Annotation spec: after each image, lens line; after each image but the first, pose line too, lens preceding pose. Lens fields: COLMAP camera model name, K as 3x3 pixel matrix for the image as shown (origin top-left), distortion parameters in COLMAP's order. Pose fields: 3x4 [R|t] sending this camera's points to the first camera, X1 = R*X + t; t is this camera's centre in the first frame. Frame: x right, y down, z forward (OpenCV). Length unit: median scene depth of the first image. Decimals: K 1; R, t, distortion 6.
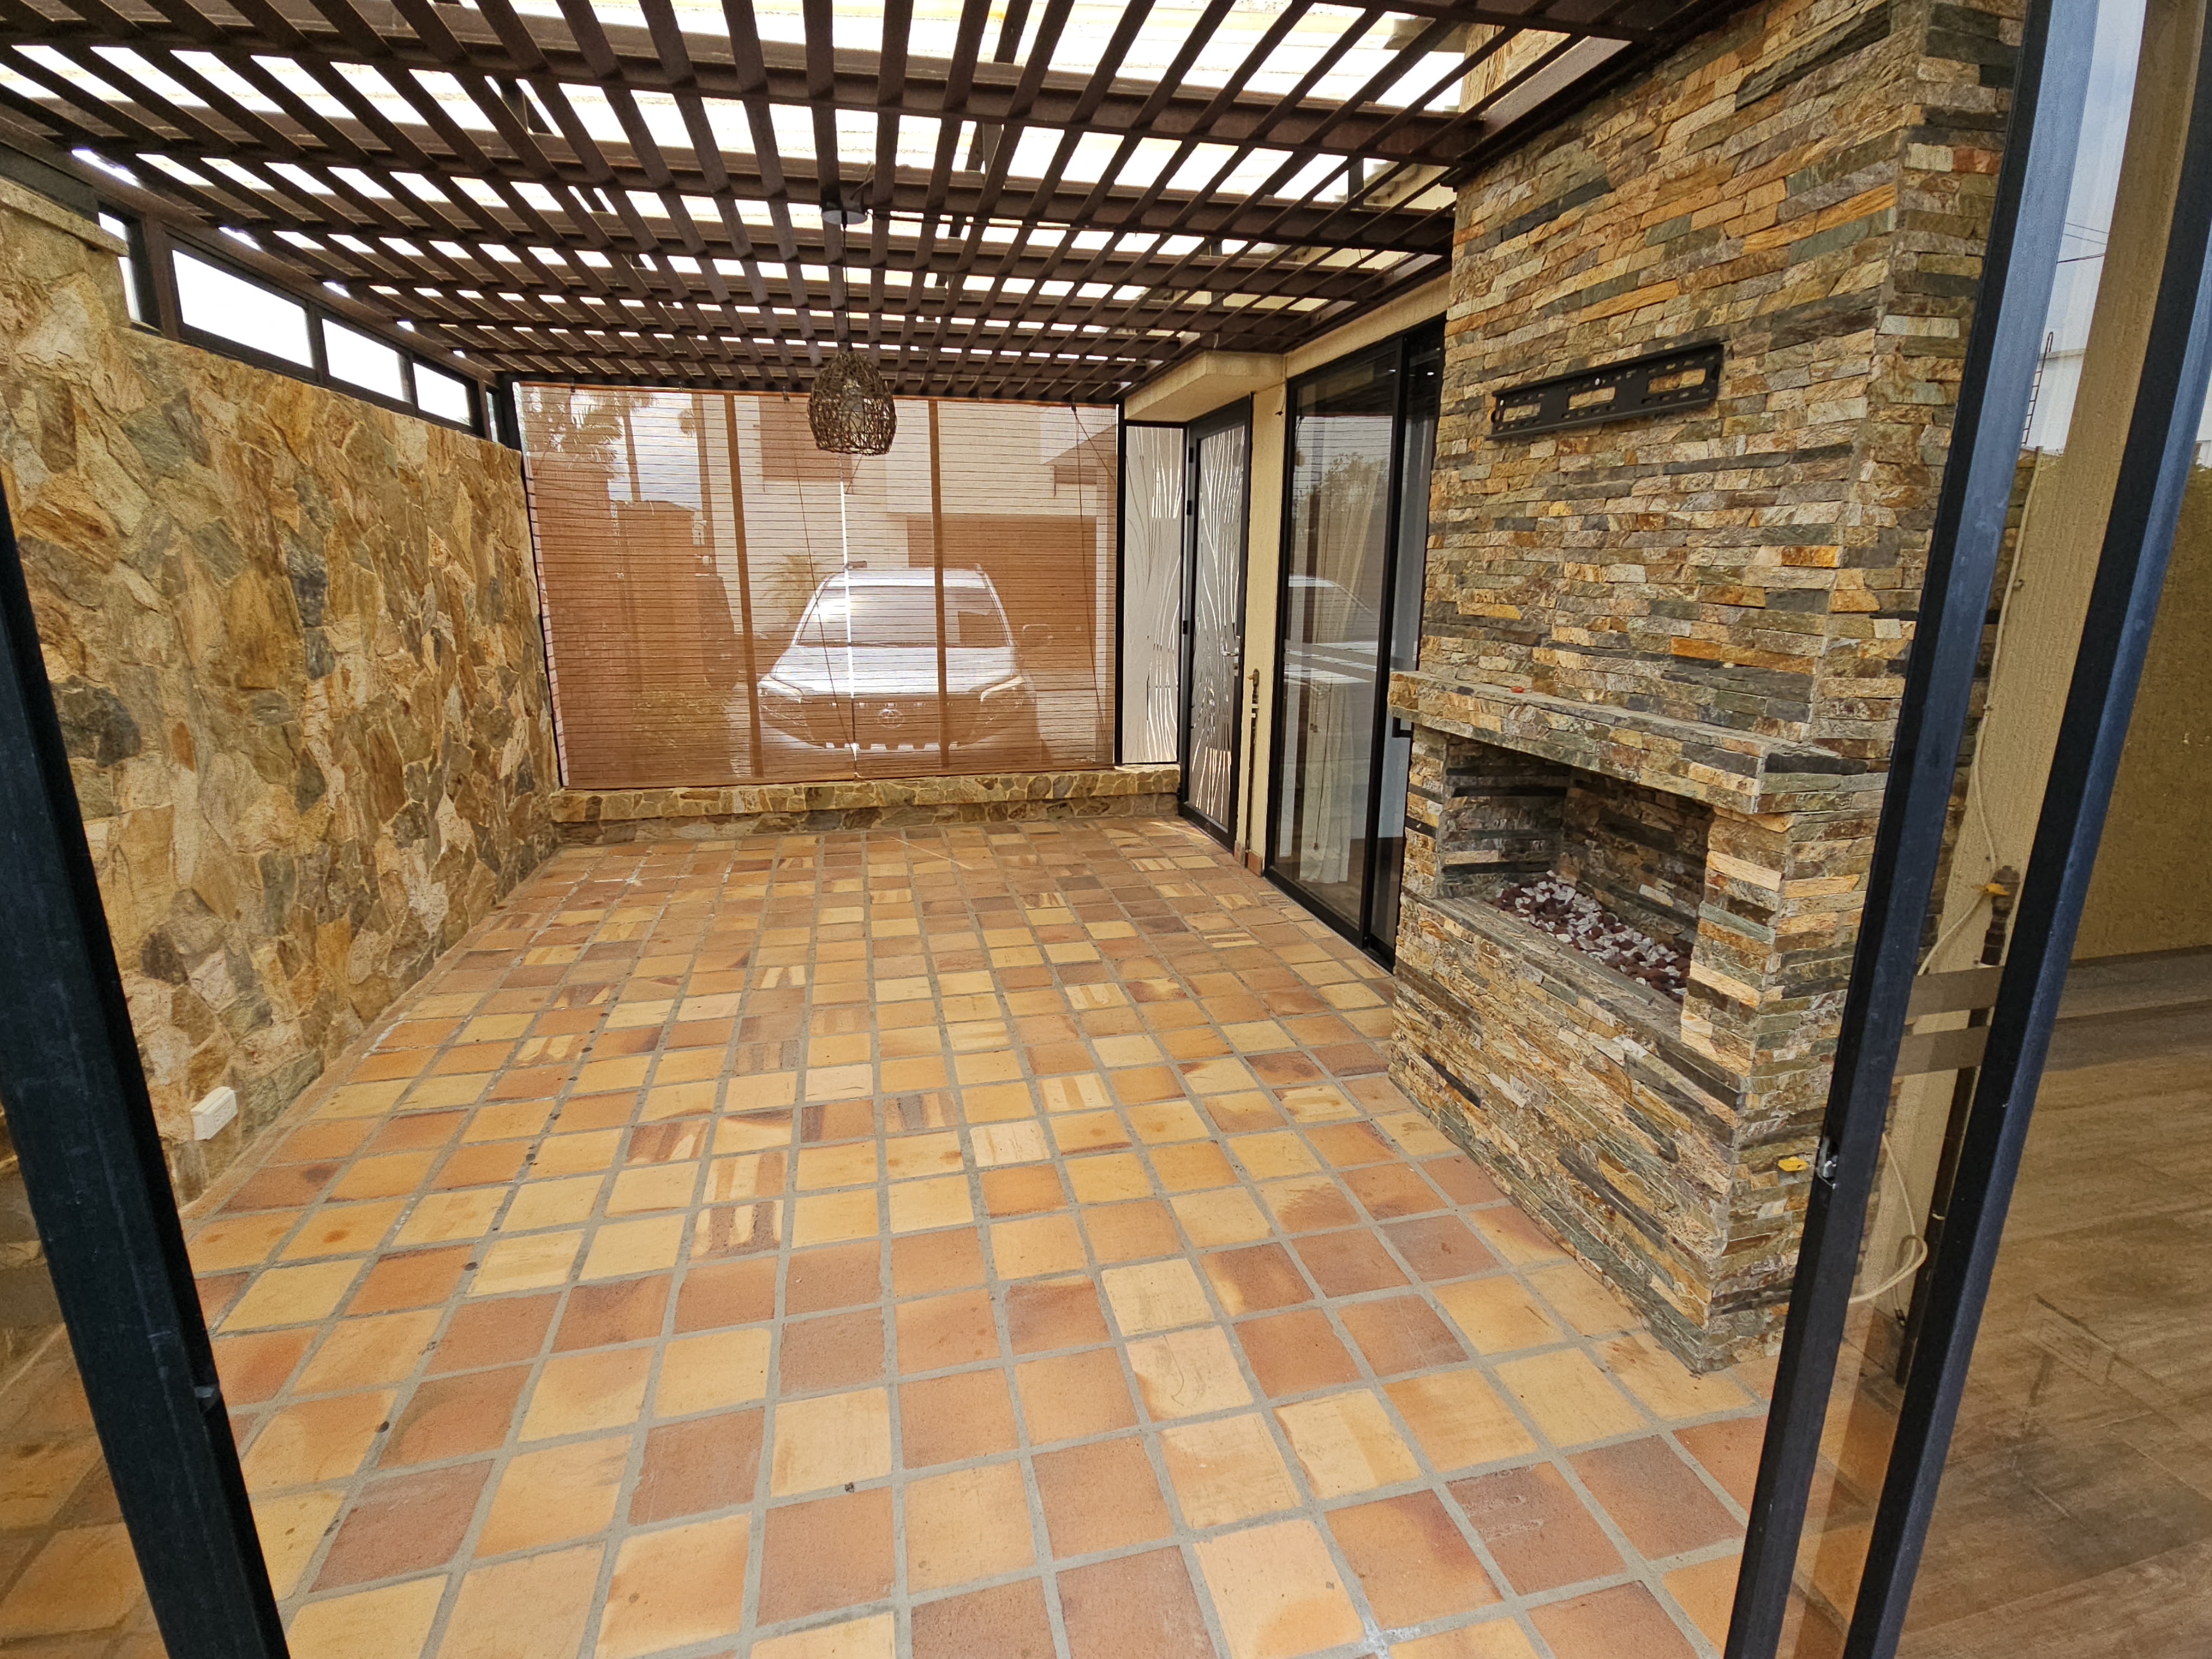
lens RADIAL K [[1027.3, 0, 1107.7], [0, 1027.3, 821.7], [0, 0, 1]] dist [0.002322, -0.000408]
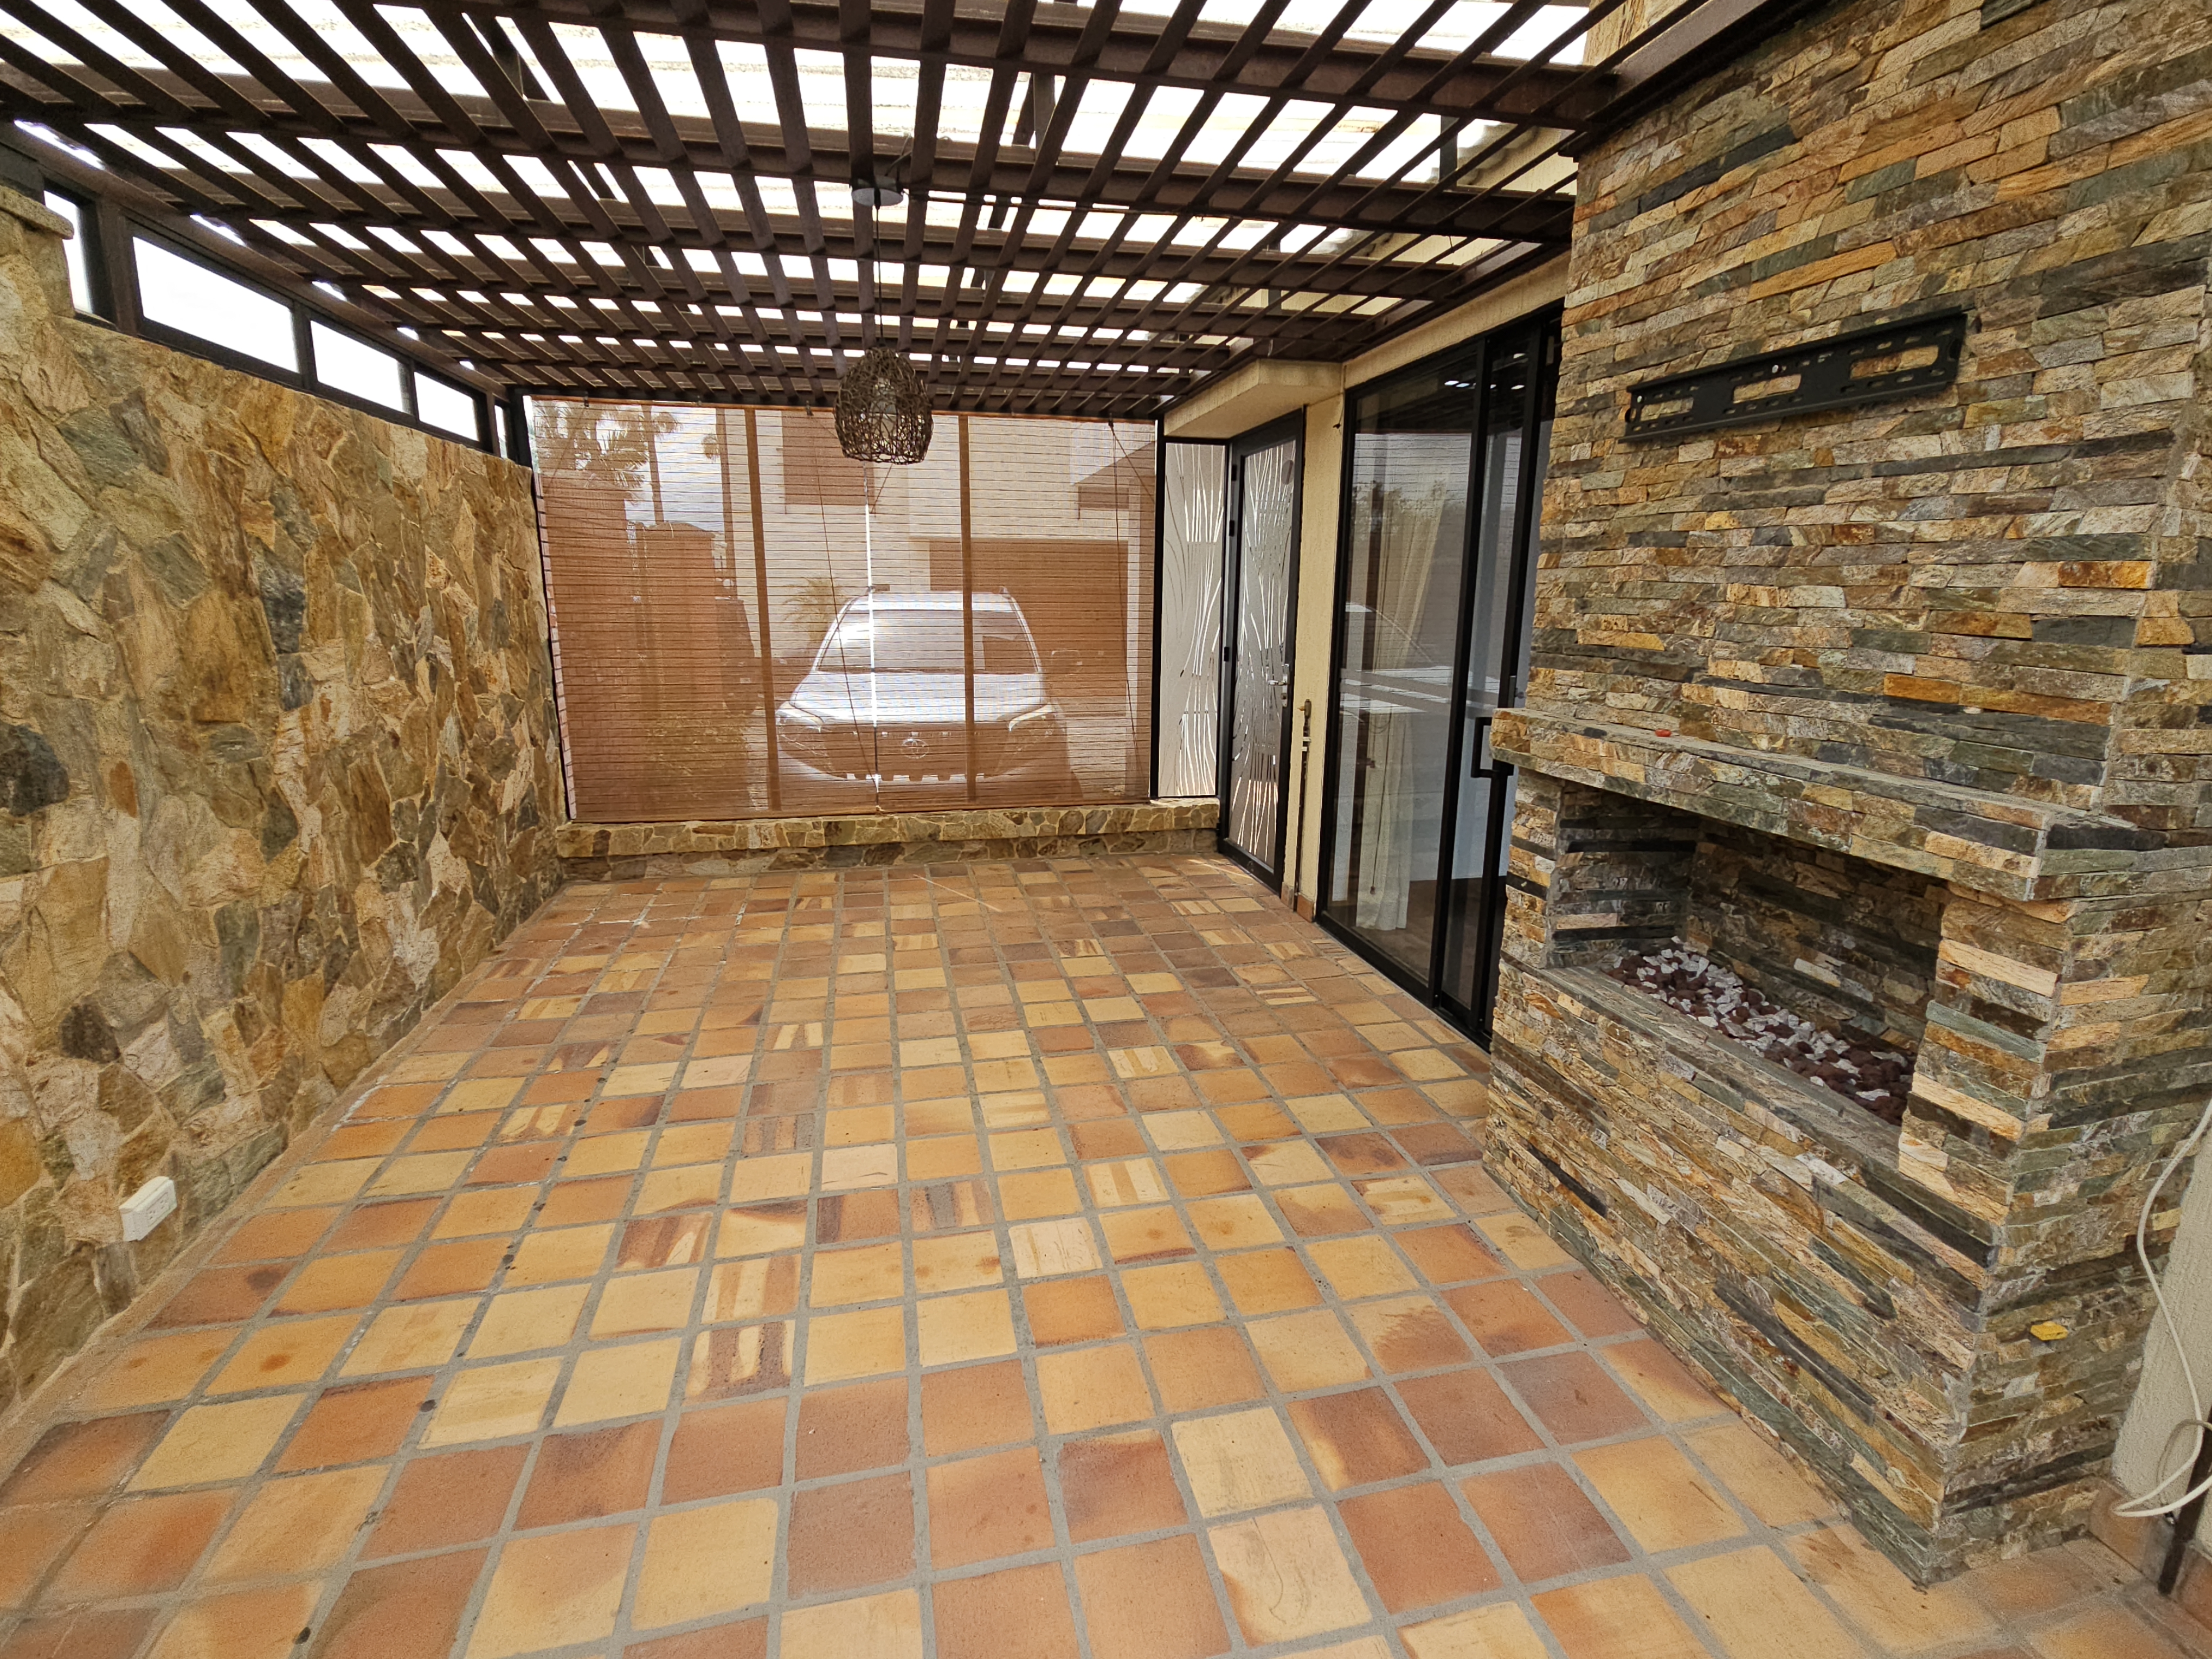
lens RADIAL K [[1027.3, 0, 1107.7], [0, 1027.3, 821.7], [0, 0, 1]] dist [0.002322, -0.000408]
pose [[0.999856, 0.005575, -0.016010, -0.040382], [-0.005934, 0.999731, -0.022433, -0.029366], [0.015881, 0.022525, 0.999620, 0.127897]]
